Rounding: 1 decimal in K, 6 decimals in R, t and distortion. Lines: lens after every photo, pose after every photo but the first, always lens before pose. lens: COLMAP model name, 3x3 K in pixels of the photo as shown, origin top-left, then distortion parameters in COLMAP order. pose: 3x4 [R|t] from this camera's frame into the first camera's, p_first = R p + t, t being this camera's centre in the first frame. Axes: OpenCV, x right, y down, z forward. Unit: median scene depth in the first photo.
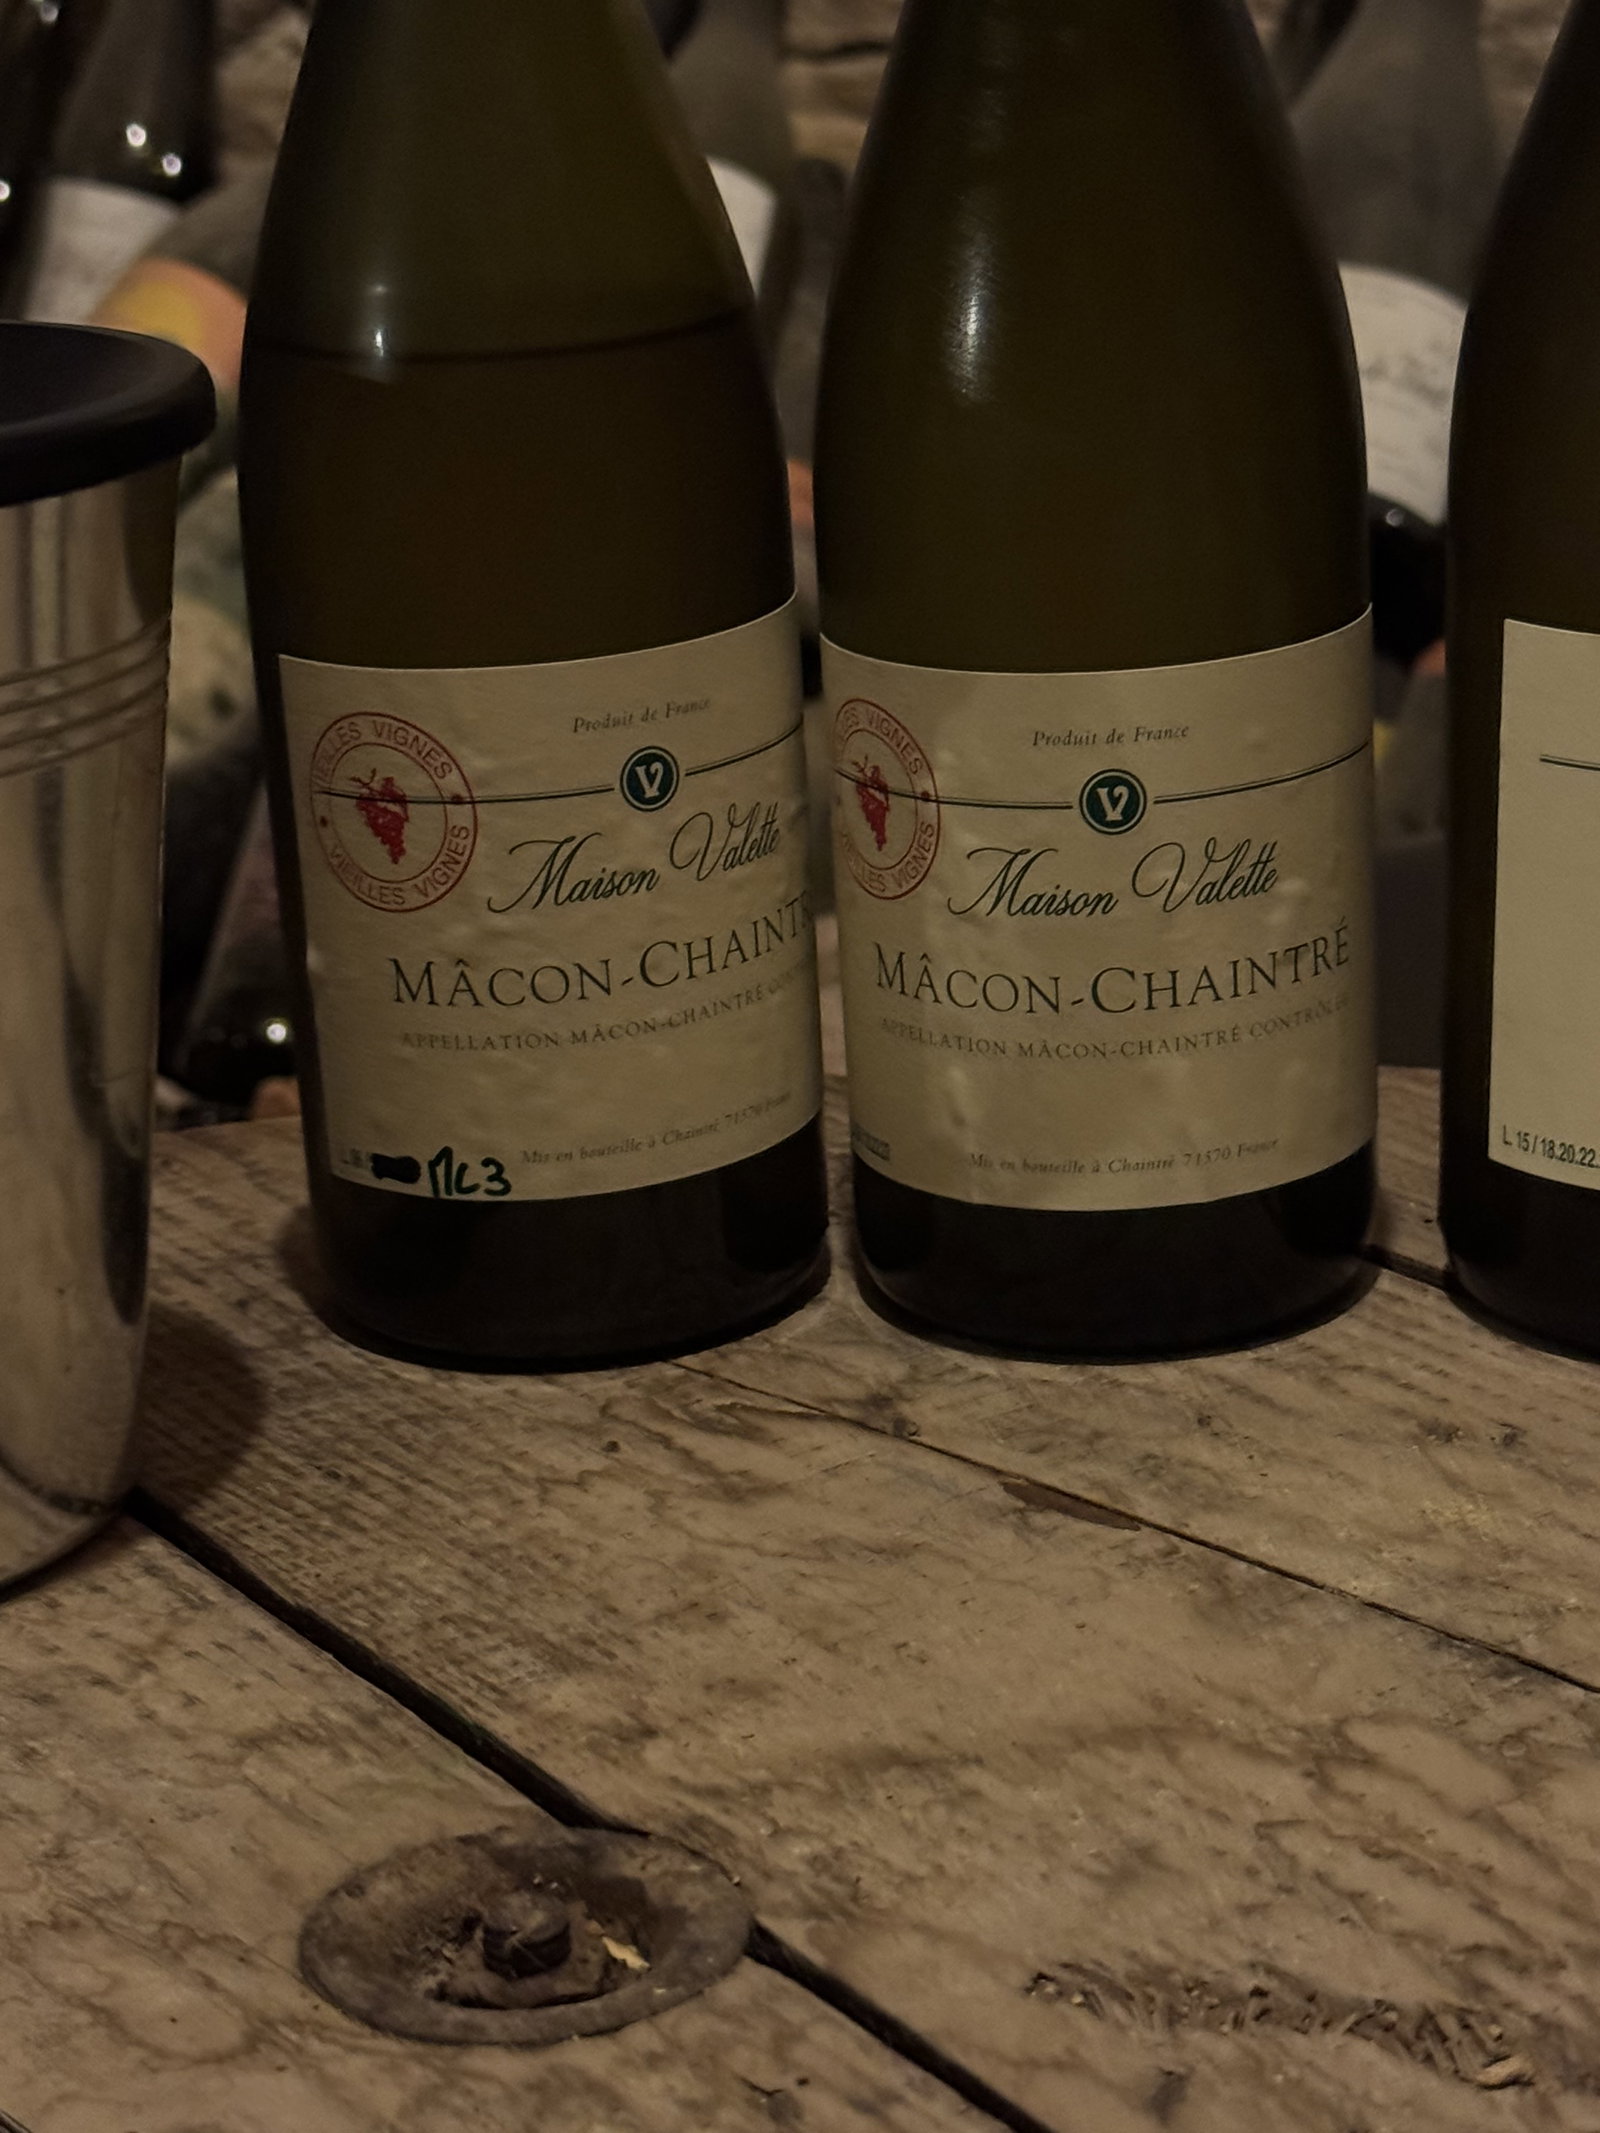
lens RADIAL K [[5052.5, 0, 815.0], [0, 5052.5, 1071.2], [0, 0, 1]] dist [0.055978, 0.000000]
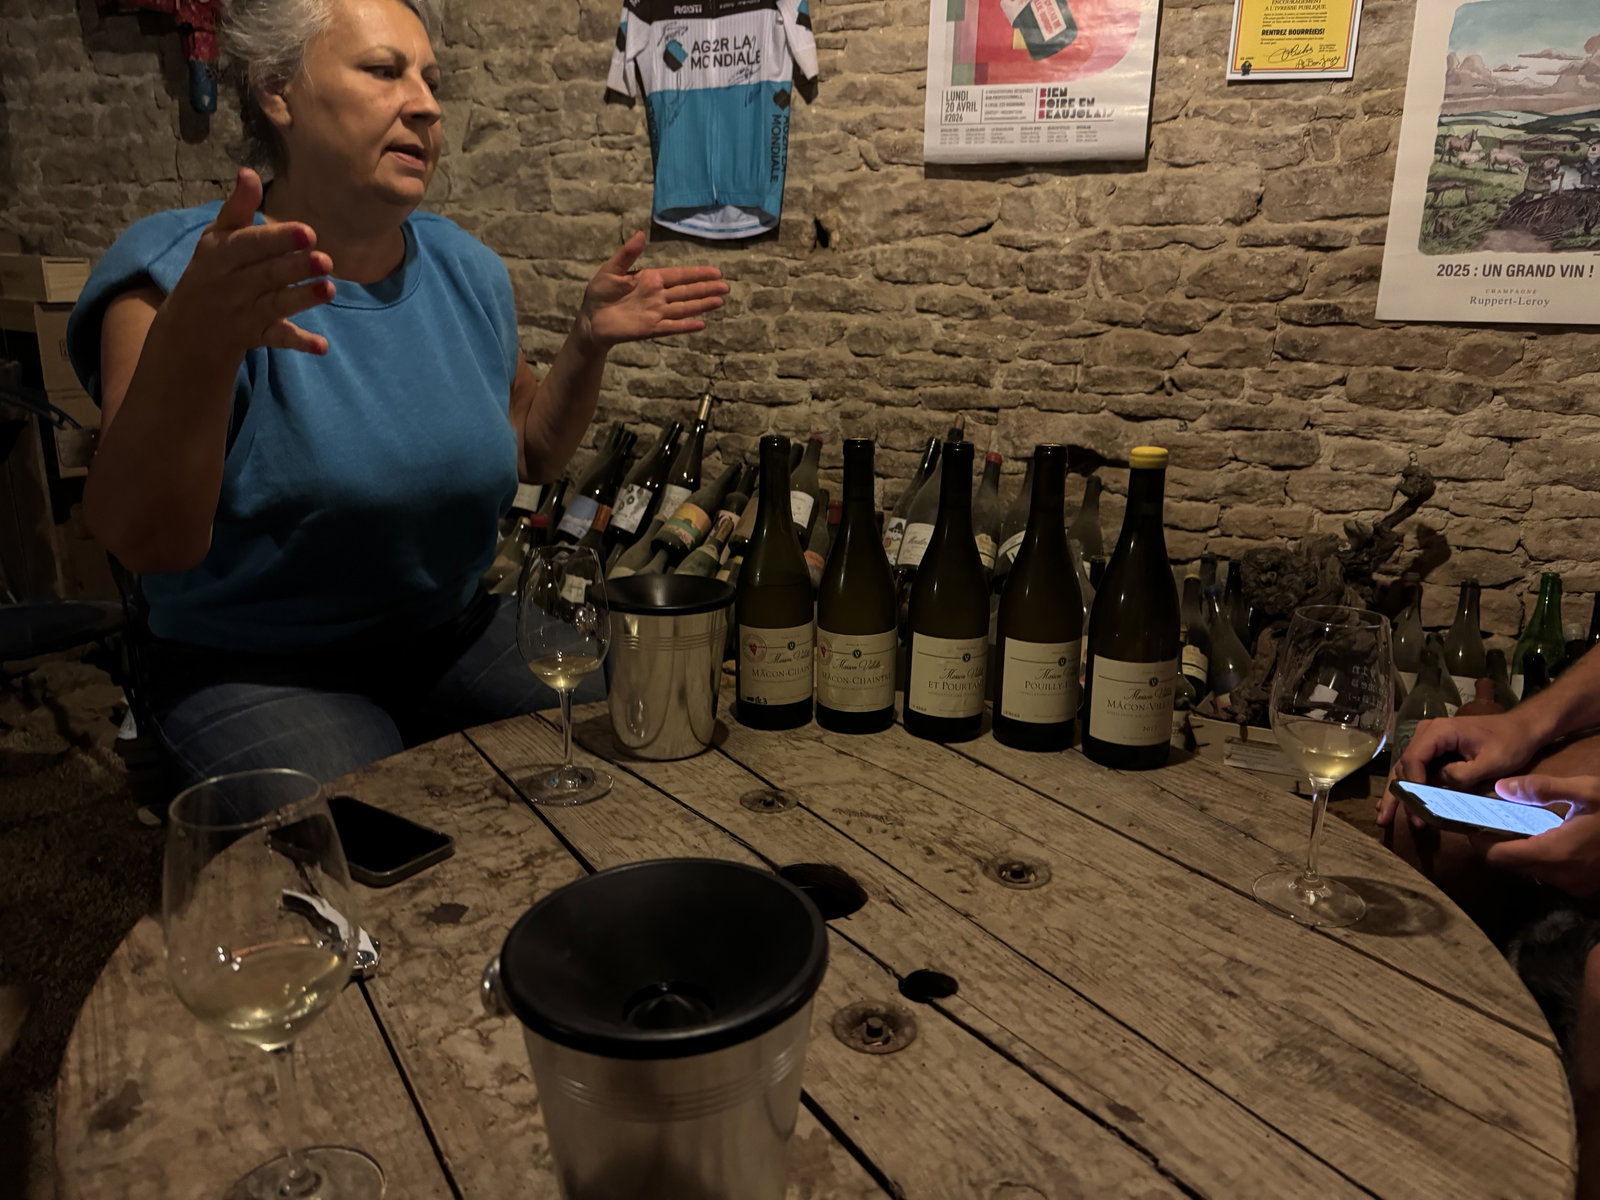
lens RADIAL K [[1265.2, 0, 788.9], [0, 1265.2, 609.1], [0, 0, 1]] dist [0.066657, -0.145514]
pose [[0.997937, 0.060977, -0.020070, -0.003581], [-0.061803, 0.997141, -0.043487, -0.032325], [0.017361, 0.044637, 0.998852, -0.753978]]
